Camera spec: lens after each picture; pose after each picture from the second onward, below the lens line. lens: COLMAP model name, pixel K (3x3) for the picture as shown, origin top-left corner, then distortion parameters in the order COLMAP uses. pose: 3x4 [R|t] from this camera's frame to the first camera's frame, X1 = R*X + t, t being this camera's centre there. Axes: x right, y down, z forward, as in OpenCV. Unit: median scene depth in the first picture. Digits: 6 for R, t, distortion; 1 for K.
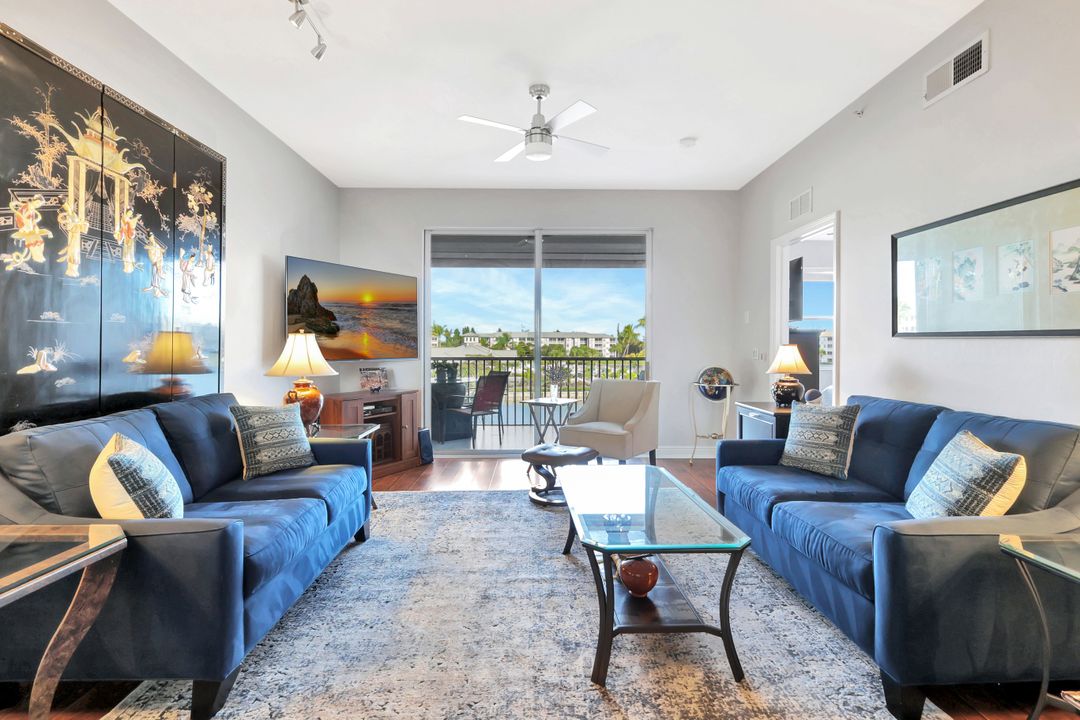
lens RADIAL K [[507.7, 0, 540.4], [0, 507.7, 355.5], [0, 0, 1]] dist [0.000896, 0.000440]
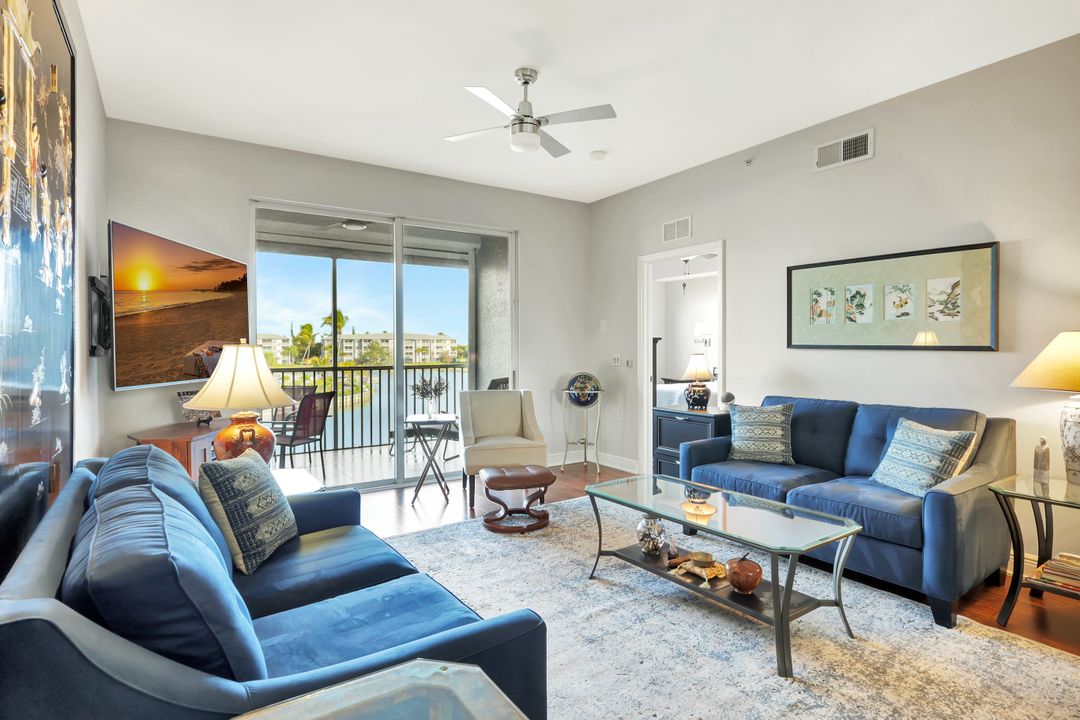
lens RADIAL K [[558.8, 0, 540.0], [0, 558.8, 360.0], [0, 0, 1]] dist [0.004611, 0.000561]
pose [[0.839907, -0.016462, 0.542481, -0.555650], [0.014922, 0.999862, 0.007239, -0.025302], [-0.542526, 0.002015, 0.840037, 0.163002]]
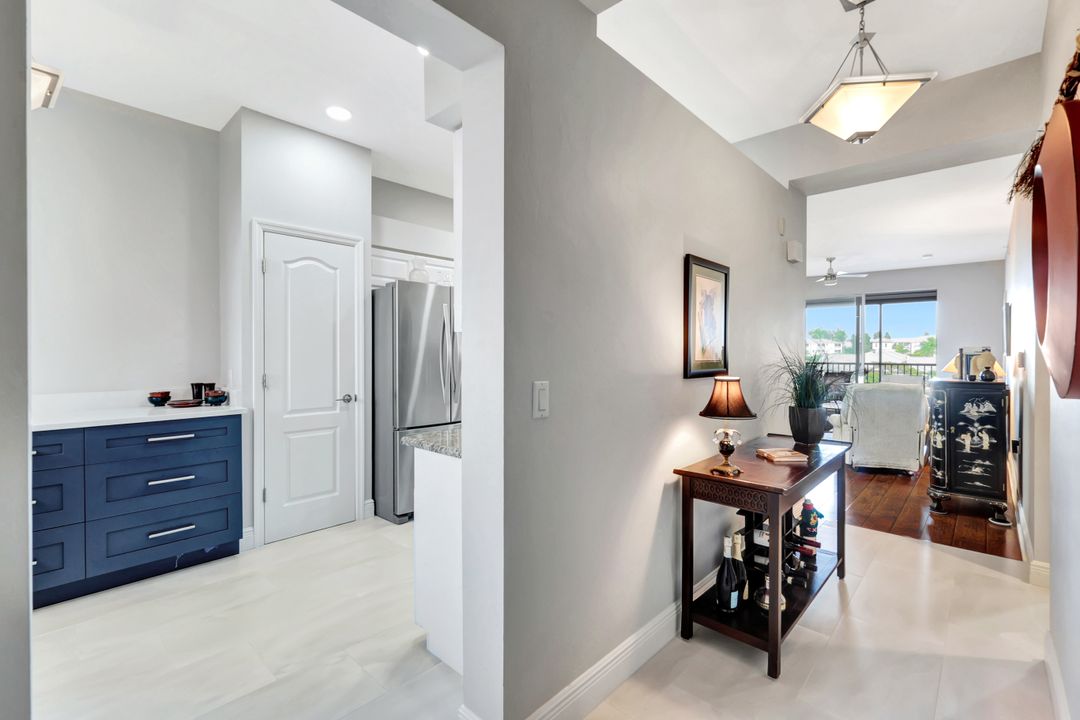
lens RADIAL K [[476.2, 0, 545.7], [0, 476.2, 344.6], [0, 0, 1]] dist [0.002198, -0.000091]
pose [[0.726248, -0.010140, -0.687358, 0.651229], [-0.013526, 0.999487, -0.029037, 0.012693], [0.687299, 0.030385, 0.725738, -1.891830]]
